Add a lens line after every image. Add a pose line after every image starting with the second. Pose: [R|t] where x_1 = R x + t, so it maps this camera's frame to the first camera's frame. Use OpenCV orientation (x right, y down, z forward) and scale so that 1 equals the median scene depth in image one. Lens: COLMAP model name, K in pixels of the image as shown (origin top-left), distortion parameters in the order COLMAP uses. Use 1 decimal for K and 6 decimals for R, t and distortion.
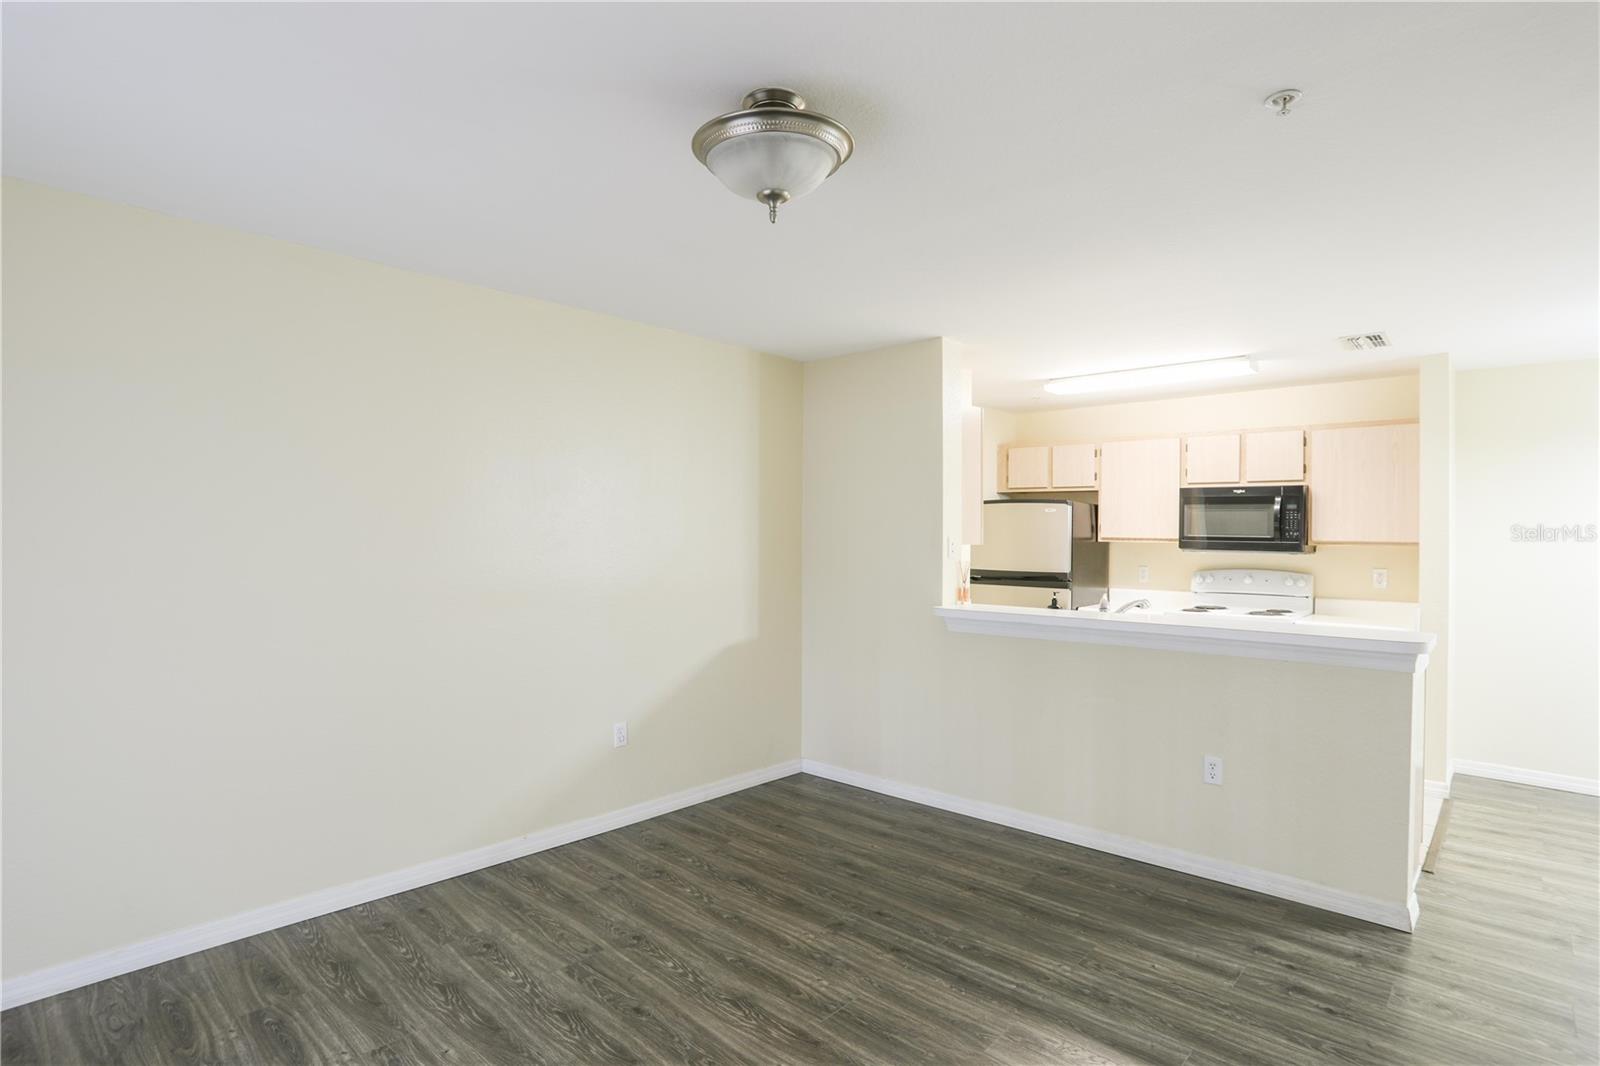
lens RADIAL K [[792.1, 0, 800.0], [0, 792.1, 533.0], [0, 0, 1]] dist [-0.066609, 0.021873]
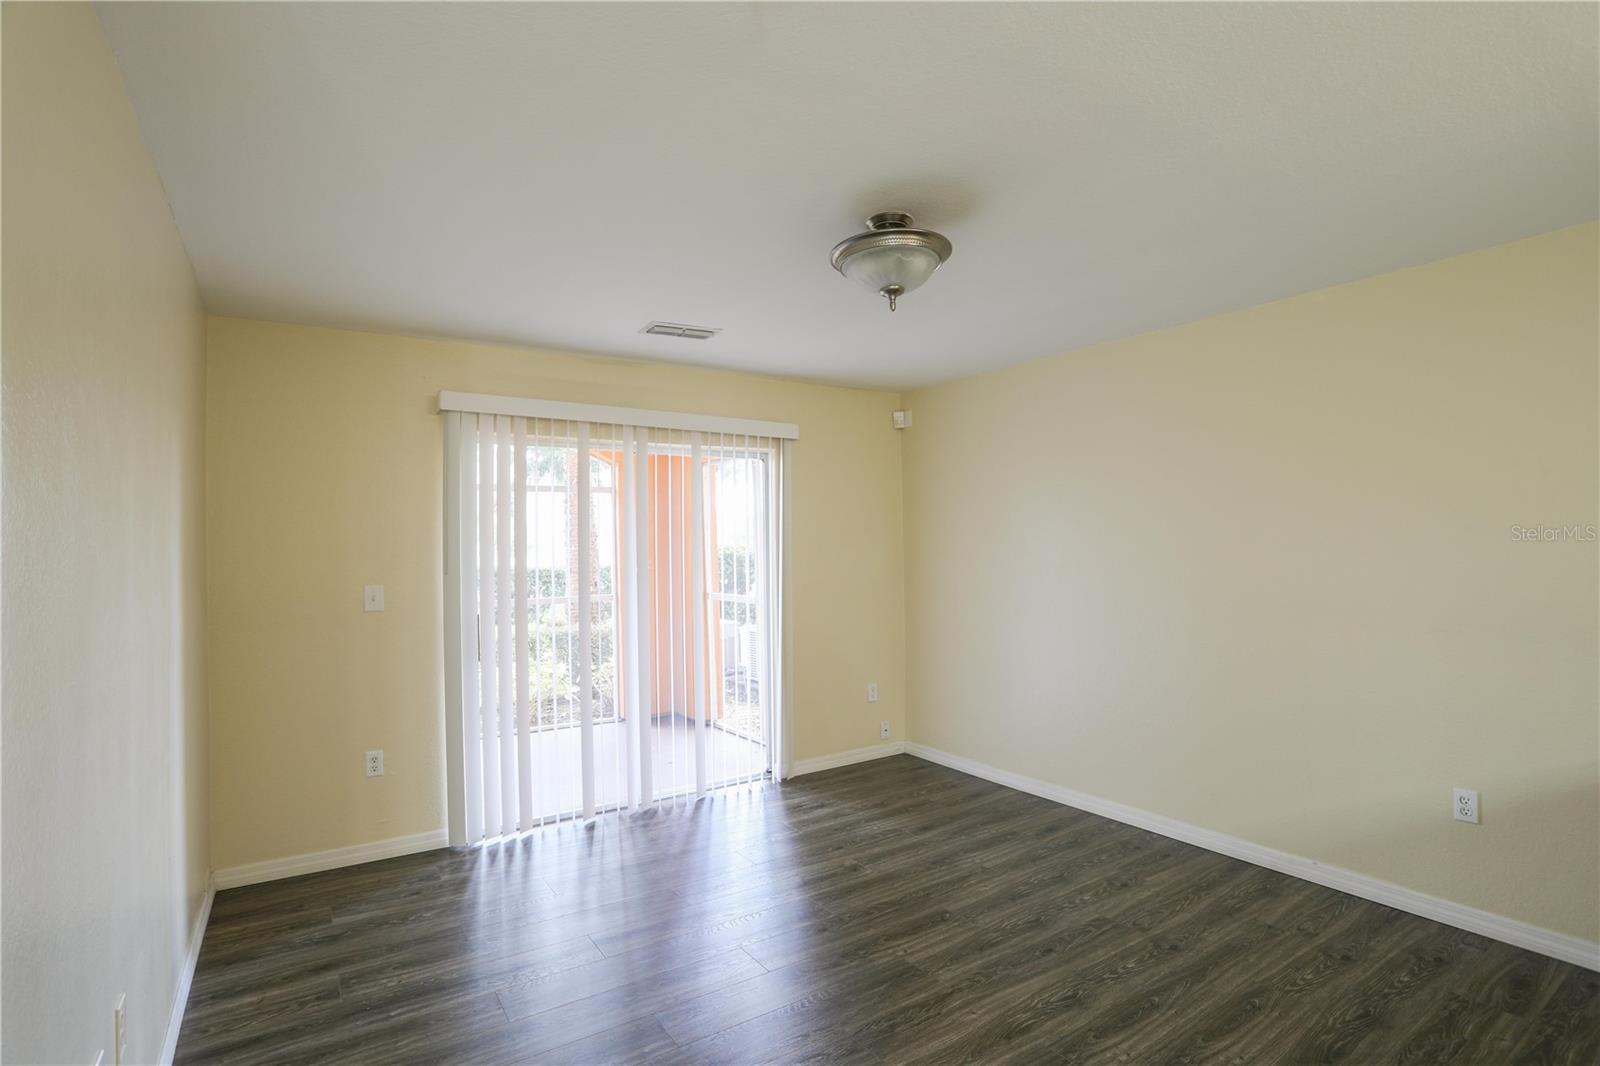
lens RADIAL K [[792.1, 0, 800.0], [0, 792.1, 533.0], [0, 0, 1]] dist [-0.066609, 0.021873]
pose [[-0.221302, -0.013969, -0.975105, 0.805441], [0.009153, 0.999824, -0.016400, 0.006933], [0.975162, -0.012555, -0.221135, 0.717975]]
